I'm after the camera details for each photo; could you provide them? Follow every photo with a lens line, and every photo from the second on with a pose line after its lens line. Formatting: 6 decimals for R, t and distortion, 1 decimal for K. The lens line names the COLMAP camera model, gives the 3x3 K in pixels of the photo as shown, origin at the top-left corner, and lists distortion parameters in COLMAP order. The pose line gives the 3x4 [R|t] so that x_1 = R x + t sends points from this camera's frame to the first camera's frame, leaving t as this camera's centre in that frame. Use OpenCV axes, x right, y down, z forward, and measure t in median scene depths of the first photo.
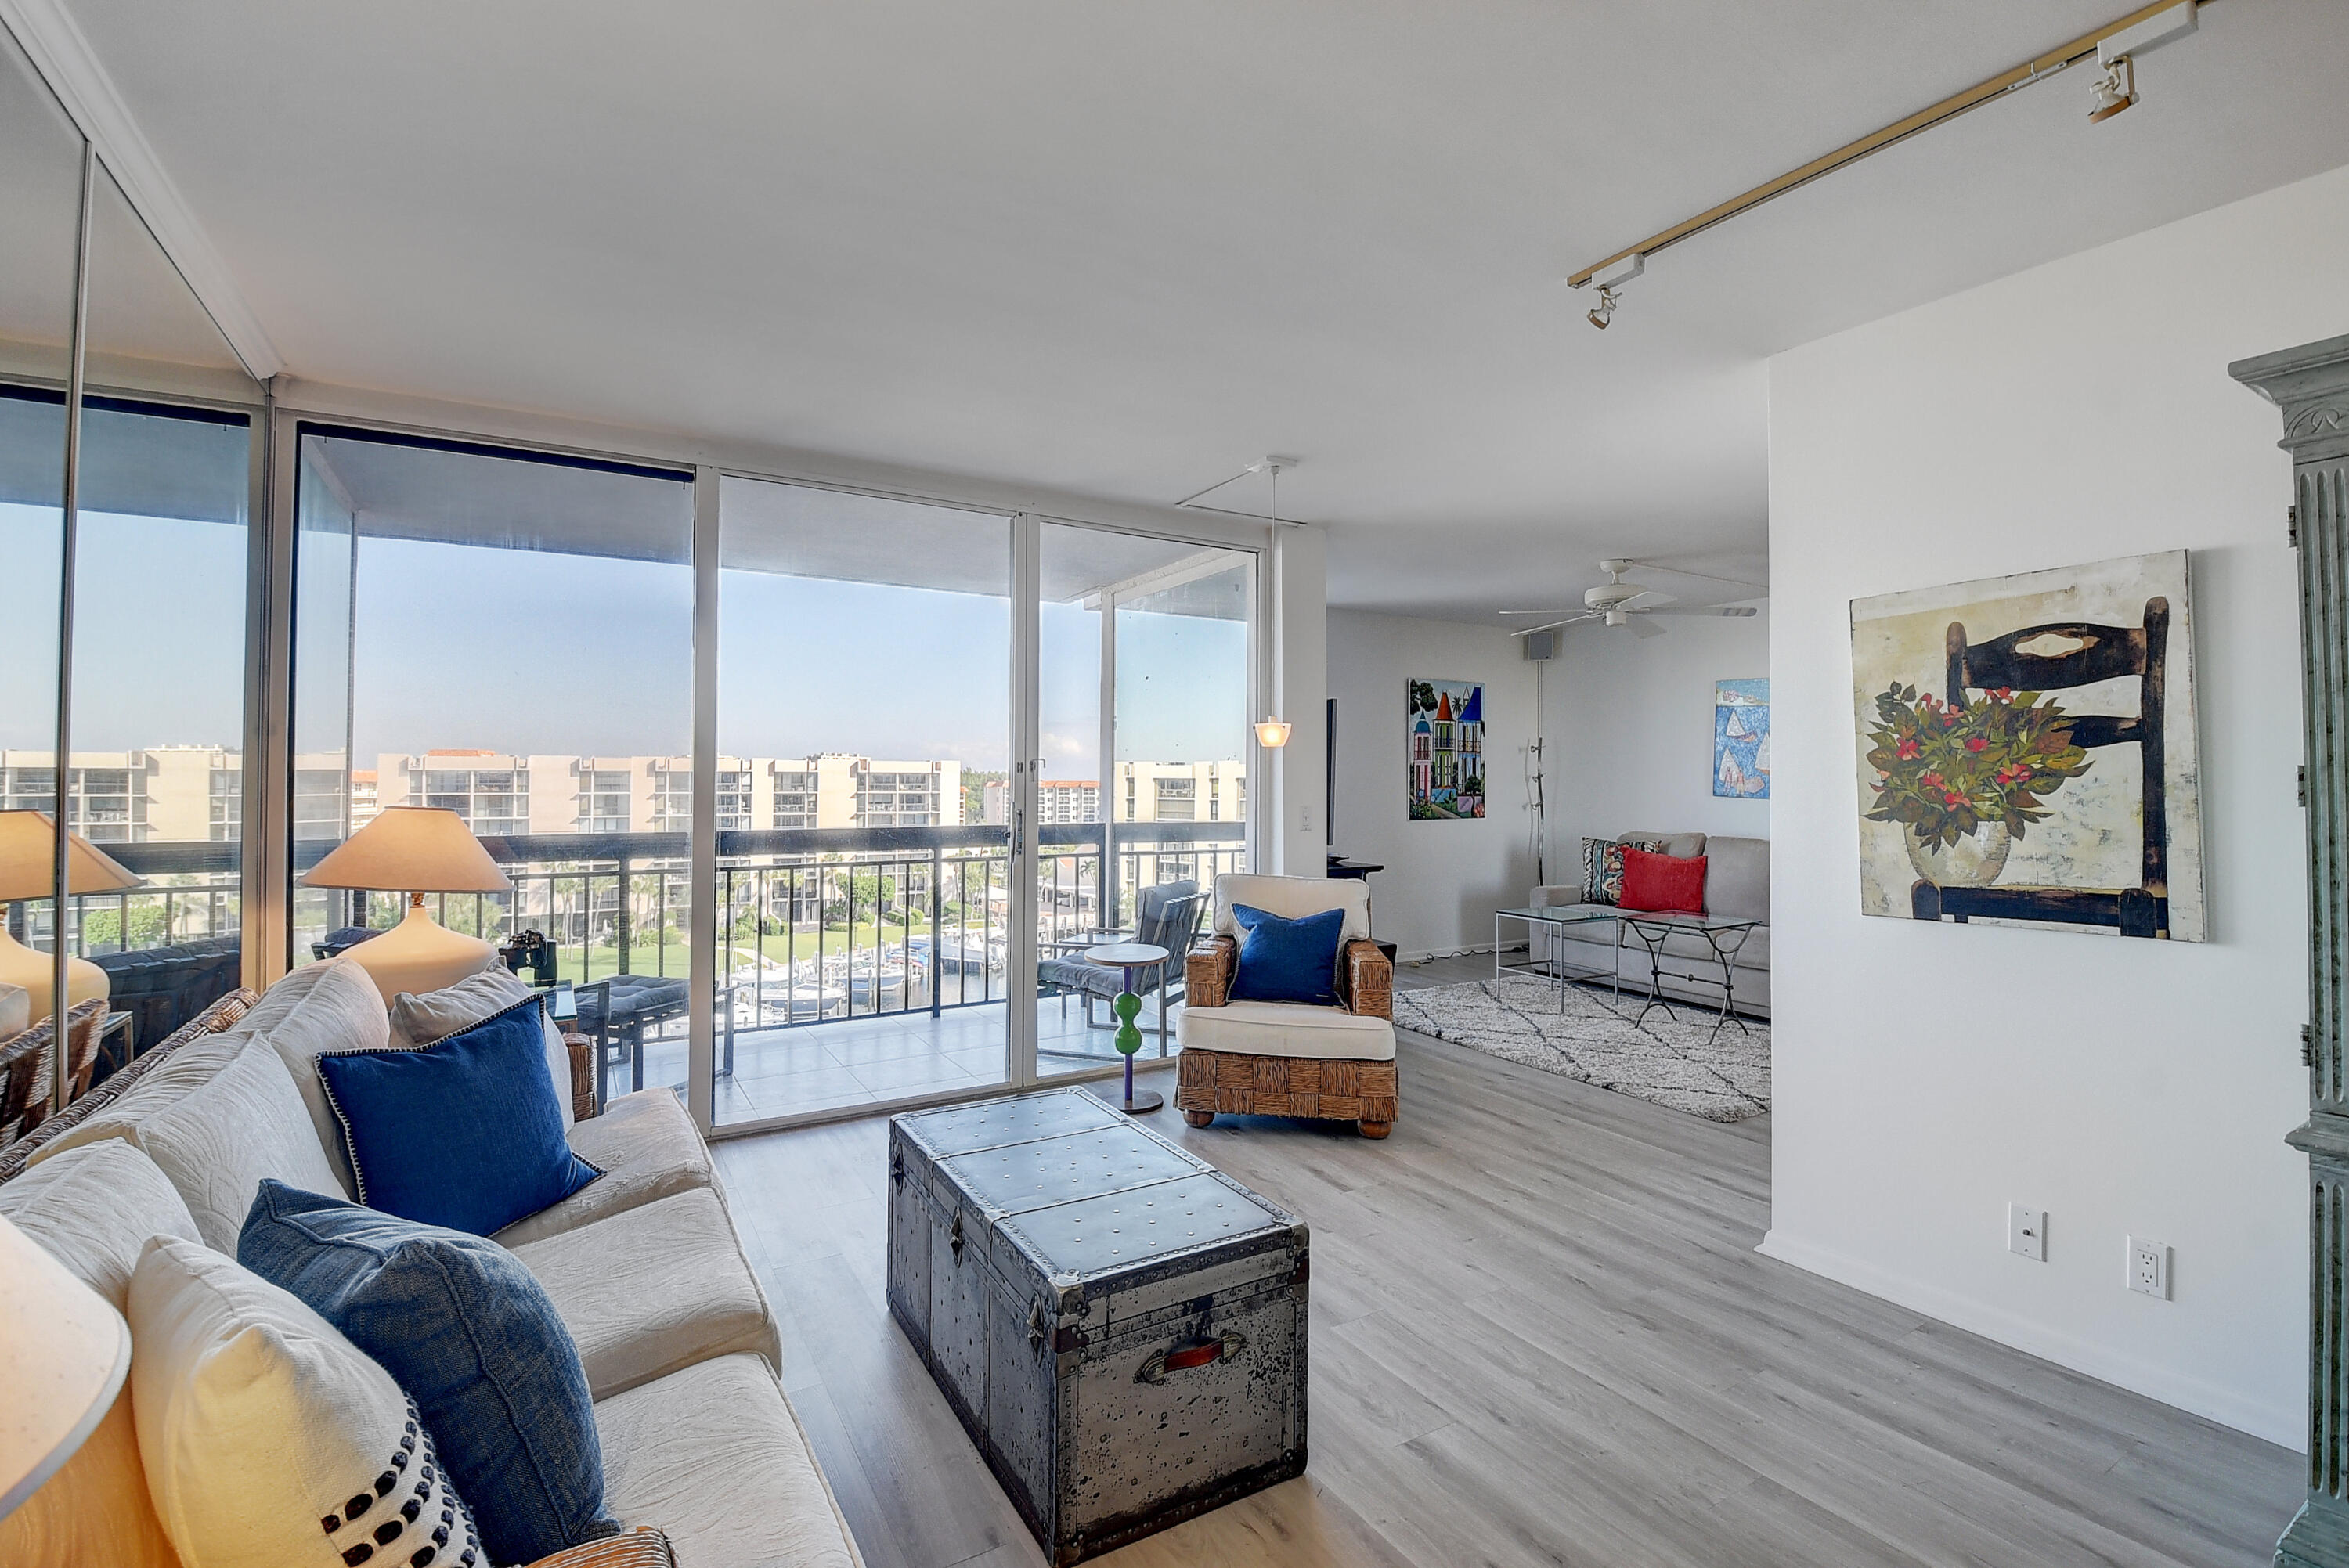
lens RADIAL K [[1039.5, 0, 1167.1], [0, 1039.5, 735.2], [0, 0, 1]] dist [-0.007781, -0.011273]
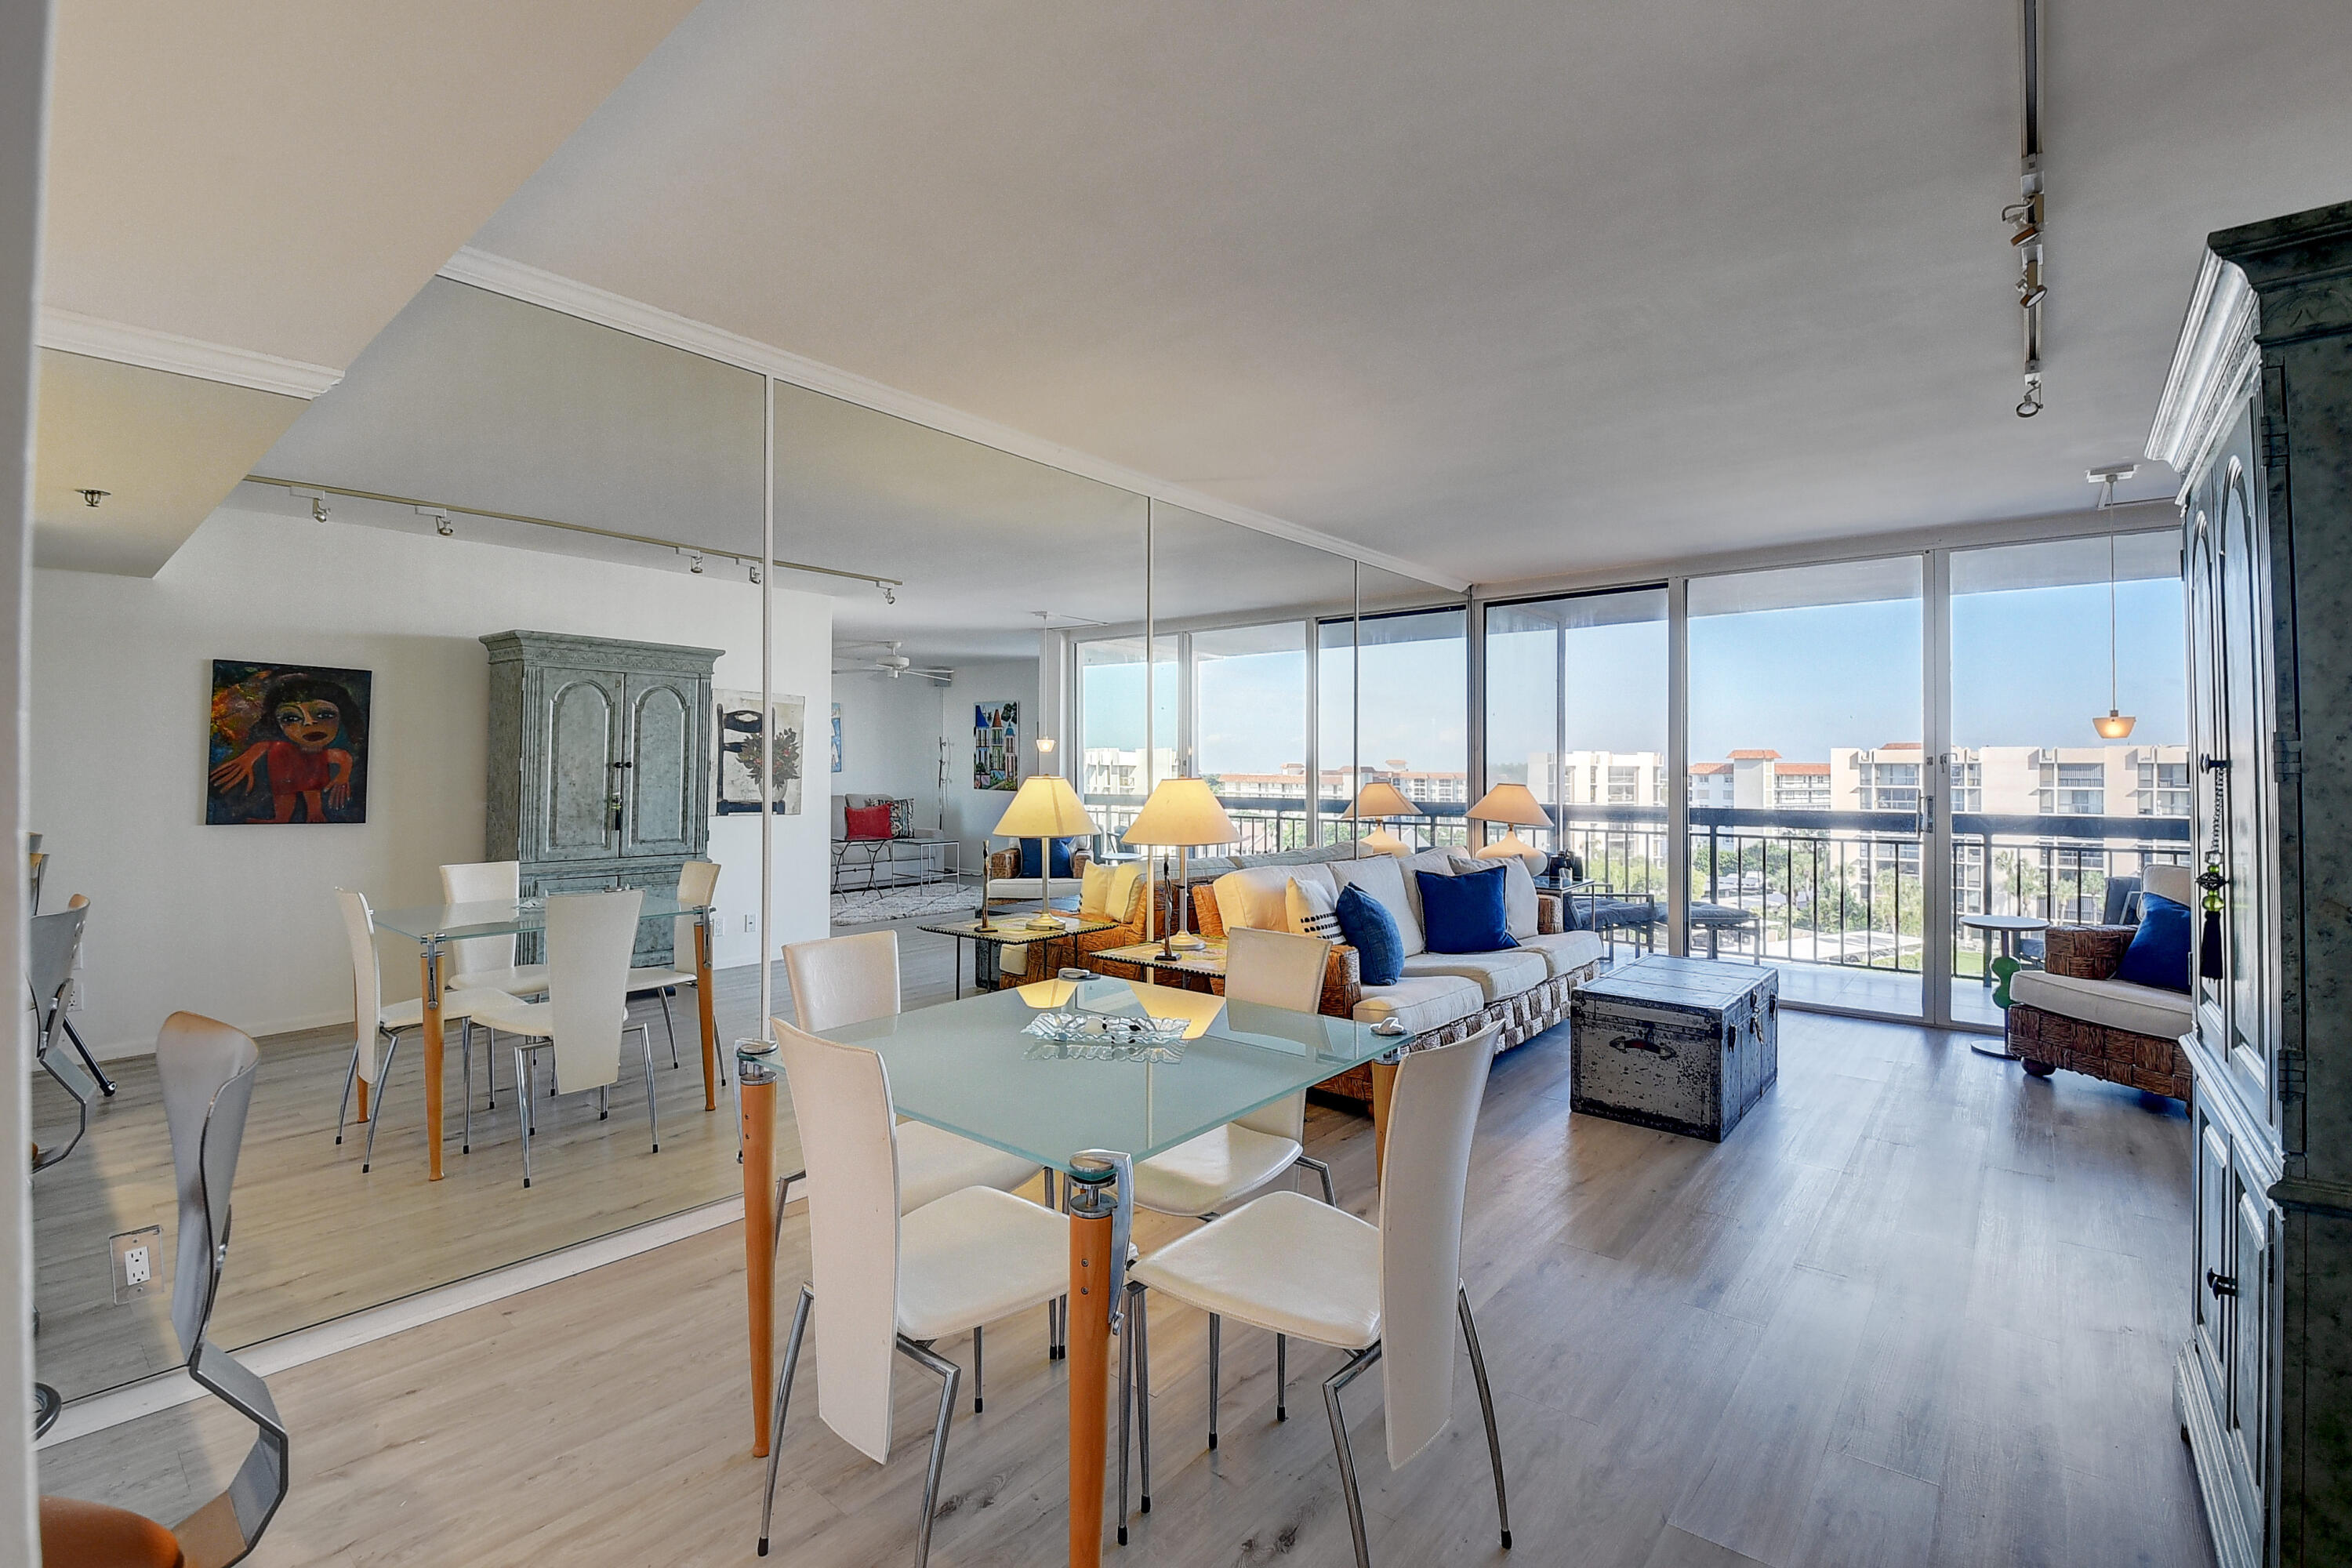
lens RADIAL K [[1040.9, 0, 1170.8], [0, 1040.9, 754.3], [0, 0, 1]] dist [-0.007781, -0.011273]
pose [[0.323864, -0.017126, -0.945949, 0.071799], [0.039906, 0.999194, -0.004427, 0.000580], [0.945262, -0.036315, 0.324286, -0.021155]]
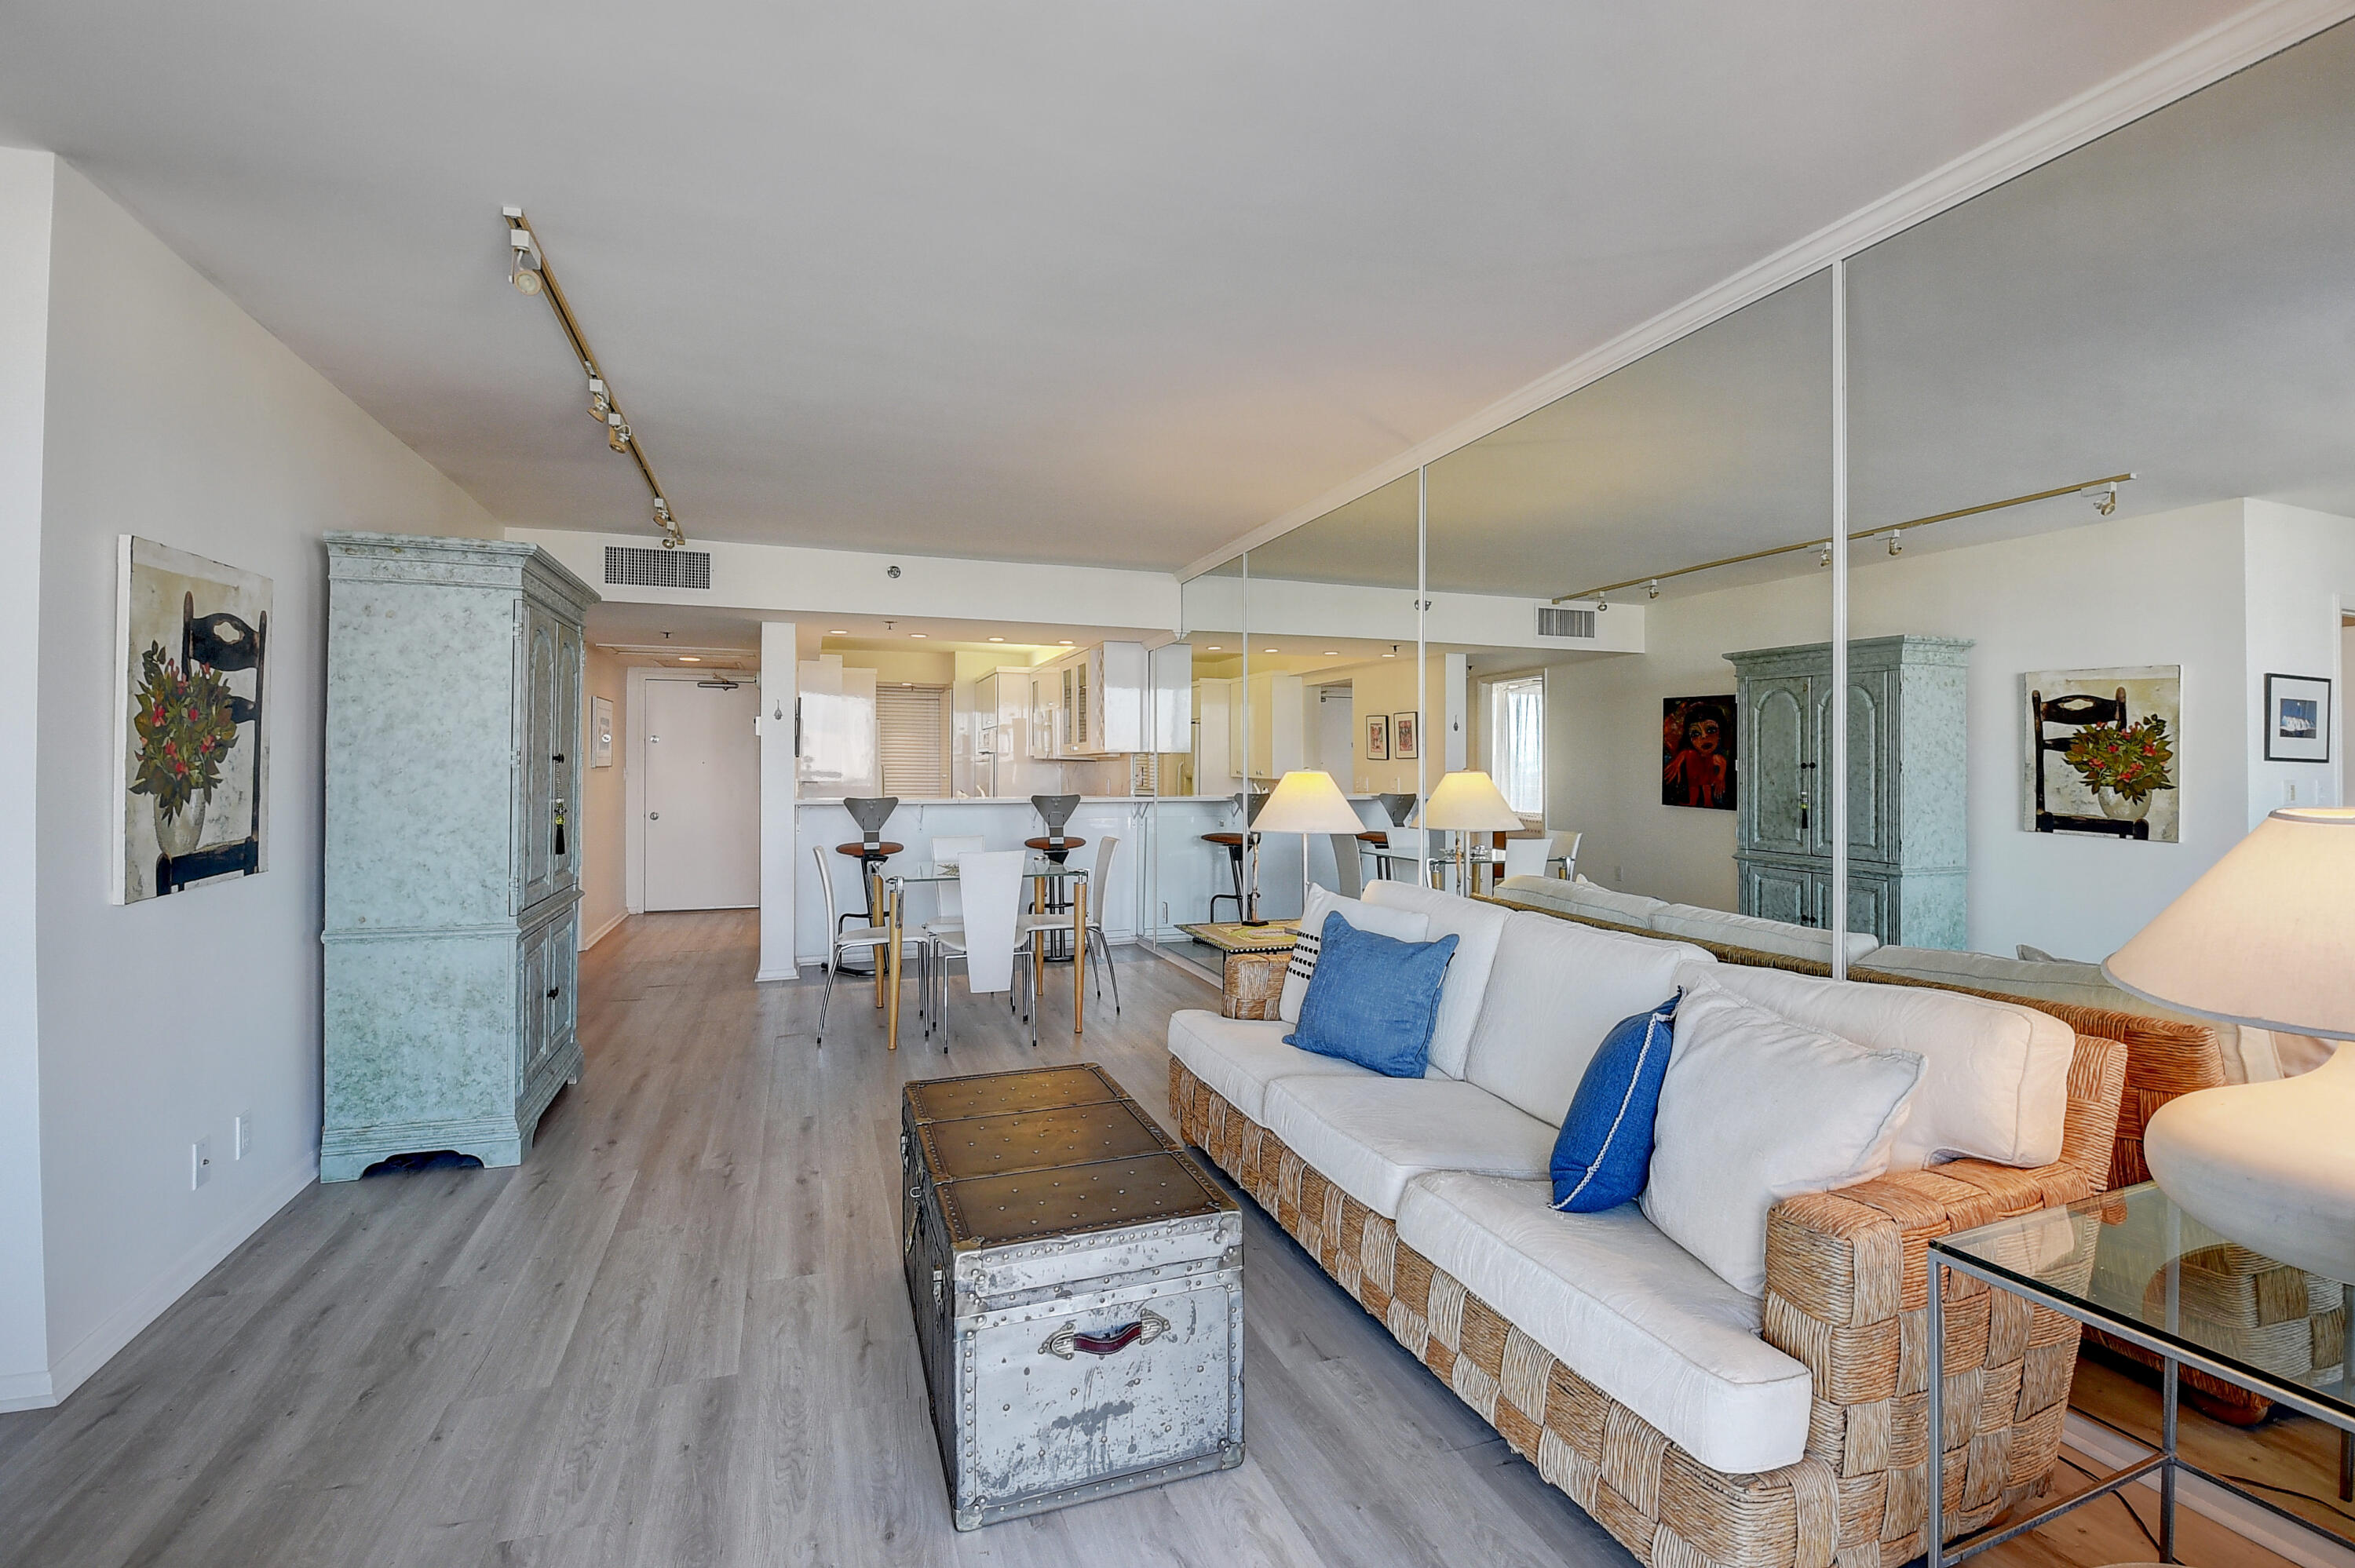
lens RADIAL K [[1042.1, 0, 1164.9], [0, 1042.1, 768.0], [0, 0, 1]] dist [-0.007781, -0.011273]
pose [[-0.976444, -0.007819, 0.215630, -0.022574], [-0.016063, 0.999204, -0.036505, 0.004976], [-0.215173, -0.039108, -0.975792, 0.105807]]
